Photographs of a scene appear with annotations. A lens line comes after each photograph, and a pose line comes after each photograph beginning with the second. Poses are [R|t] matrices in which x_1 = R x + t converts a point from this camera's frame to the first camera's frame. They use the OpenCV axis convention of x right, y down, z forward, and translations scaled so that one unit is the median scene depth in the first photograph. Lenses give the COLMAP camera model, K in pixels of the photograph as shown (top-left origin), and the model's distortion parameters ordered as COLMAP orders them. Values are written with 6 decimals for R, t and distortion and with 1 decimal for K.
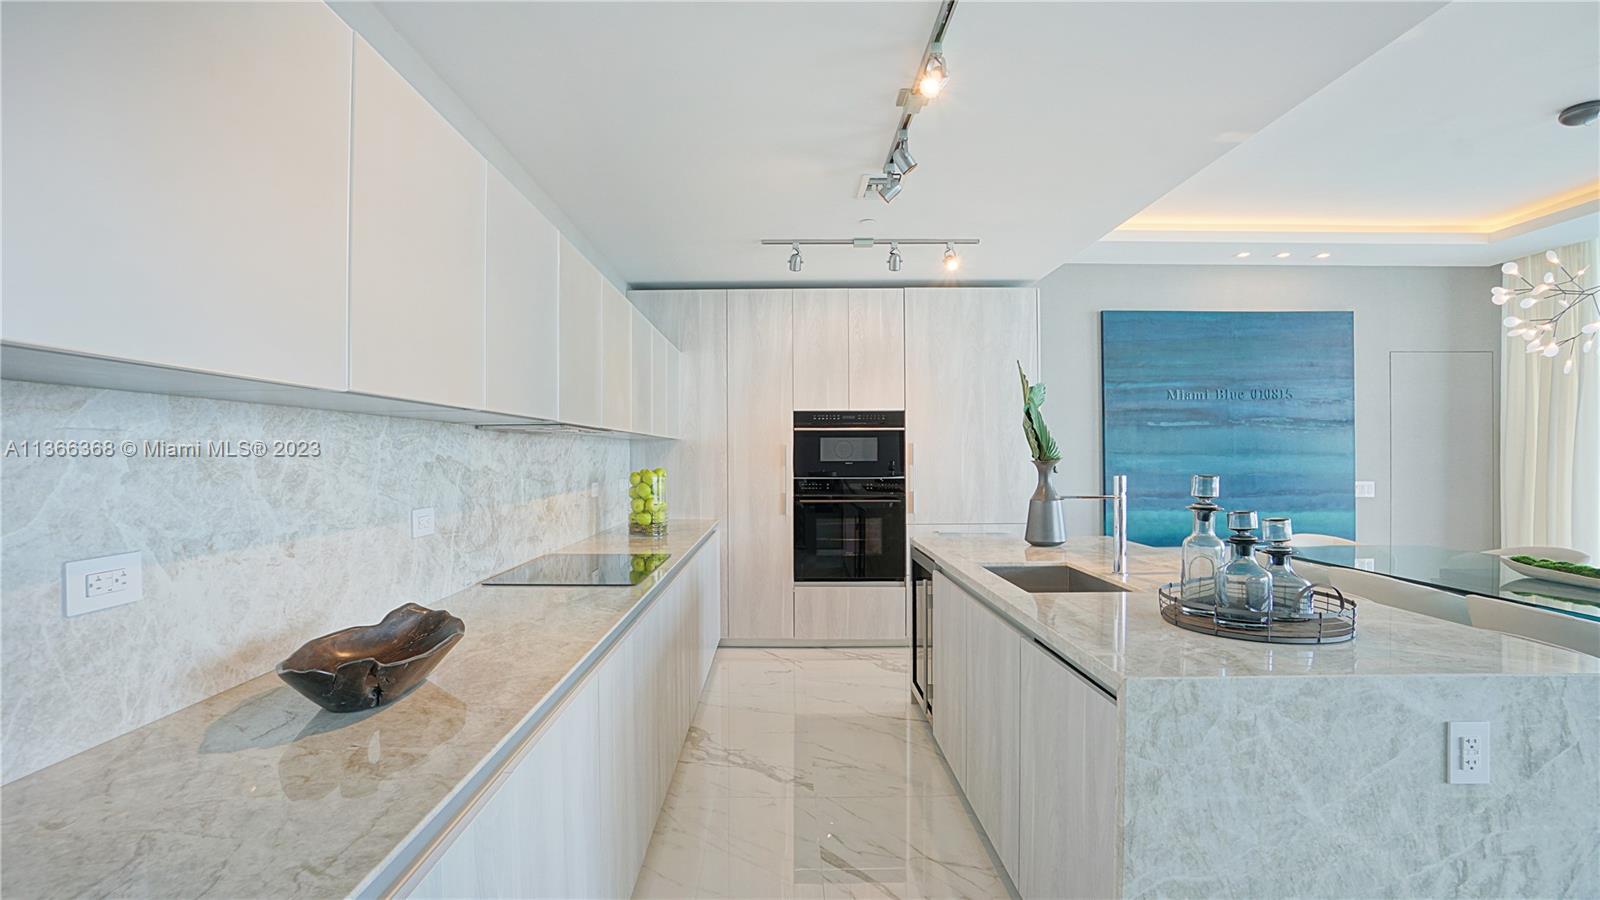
lens RADIAL K [[691.6, 0, 800.0], [0, 691.6, 450.0], [0, 0, 1]] dist [-0.001733, -0.000158]
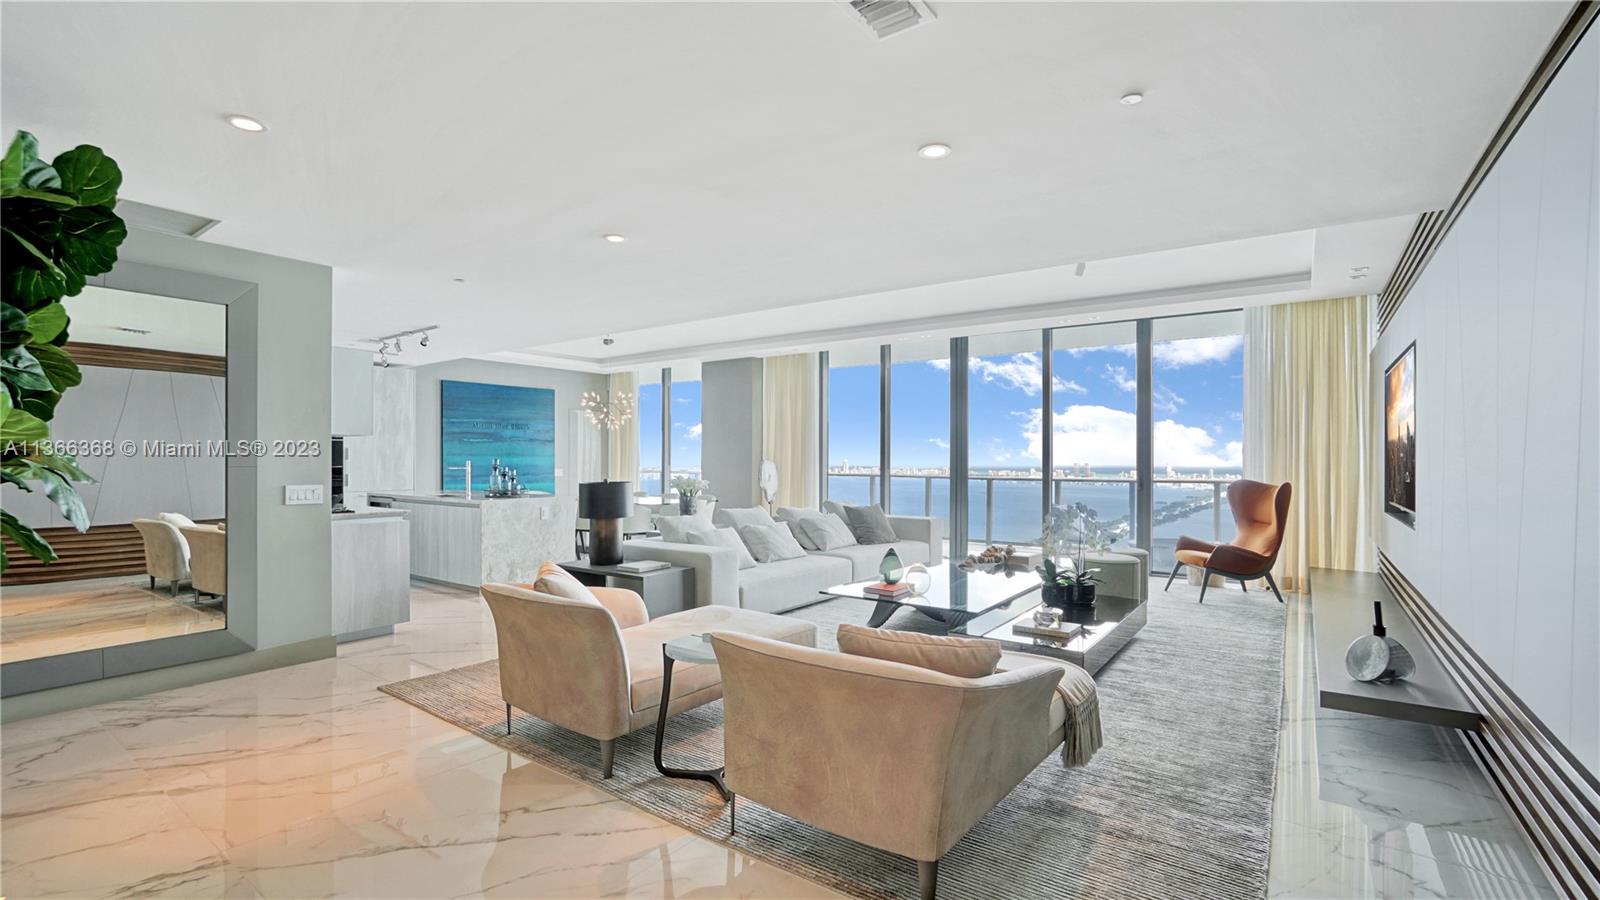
lens RADIAL K [[750.1, 0, 786.0], [0, 750.1, 454.9], [0, 0, 1]] dist [-0.001973, -0.000084]
pose [[0.607475, 0.007034, 0.794308, -0.641228], [-0.006232, 0.999972, -0.004089, 0.007811], [-0.794314, -0.002466, 0.607502, -1.035121]]
